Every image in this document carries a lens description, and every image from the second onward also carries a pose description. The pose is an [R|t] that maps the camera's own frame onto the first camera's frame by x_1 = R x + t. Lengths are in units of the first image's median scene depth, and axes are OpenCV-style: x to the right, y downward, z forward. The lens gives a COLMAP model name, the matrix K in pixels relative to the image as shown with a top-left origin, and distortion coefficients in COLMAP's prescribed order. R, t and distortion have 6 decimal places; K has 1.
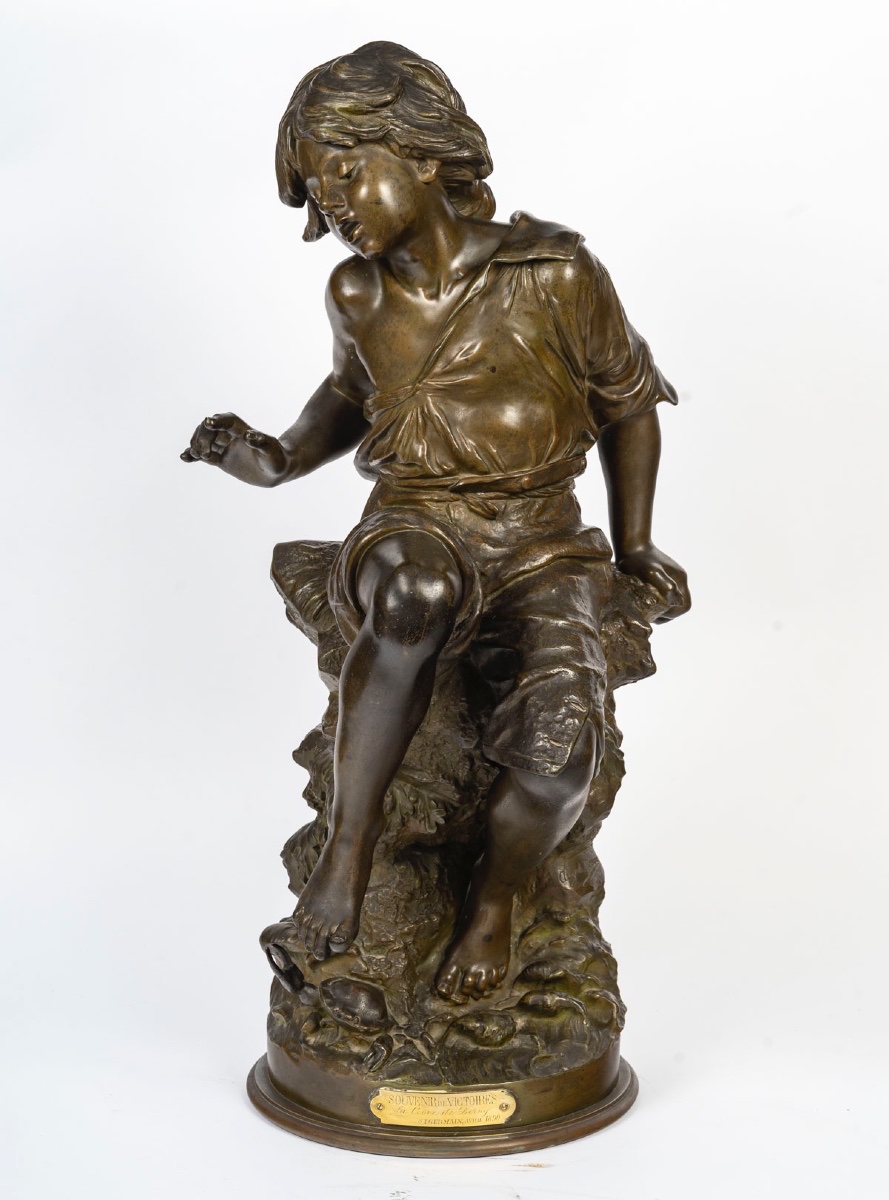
lens RADIAL K [[2460.1, 0, 446.9], [0, 2460.1, 599.4], [0, 0, 1]] dist [0.080820, 0.000000]
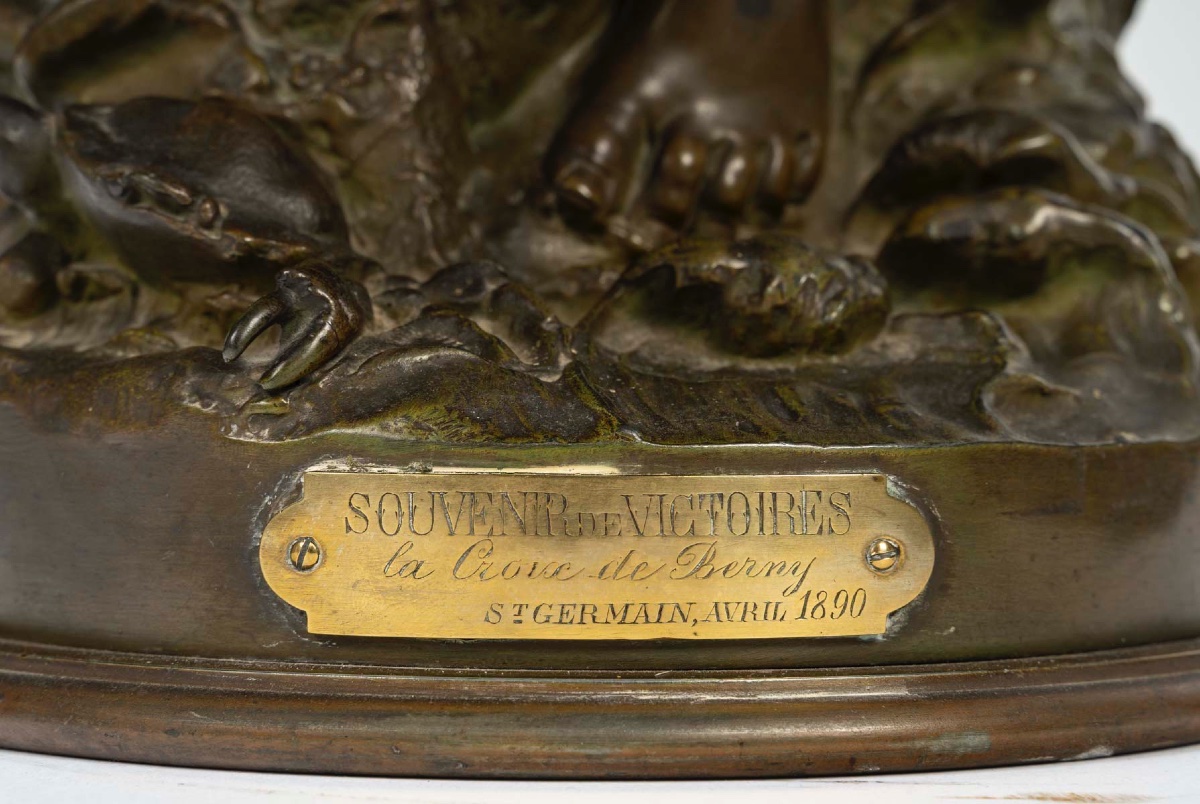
lens RADIAL K [[2603.5, 0, 598.4], [0, 2603.5, 401.8], [0, 0, 1]] dist [0.003901, 0.000000]
pose [[0.998536, 0.009041, 0.053336, -0.012923], [-0.001970, 0.991359, -0.131162, 0.207339], [-0.054061, 0.130865, 0.989925, 0.724117]]
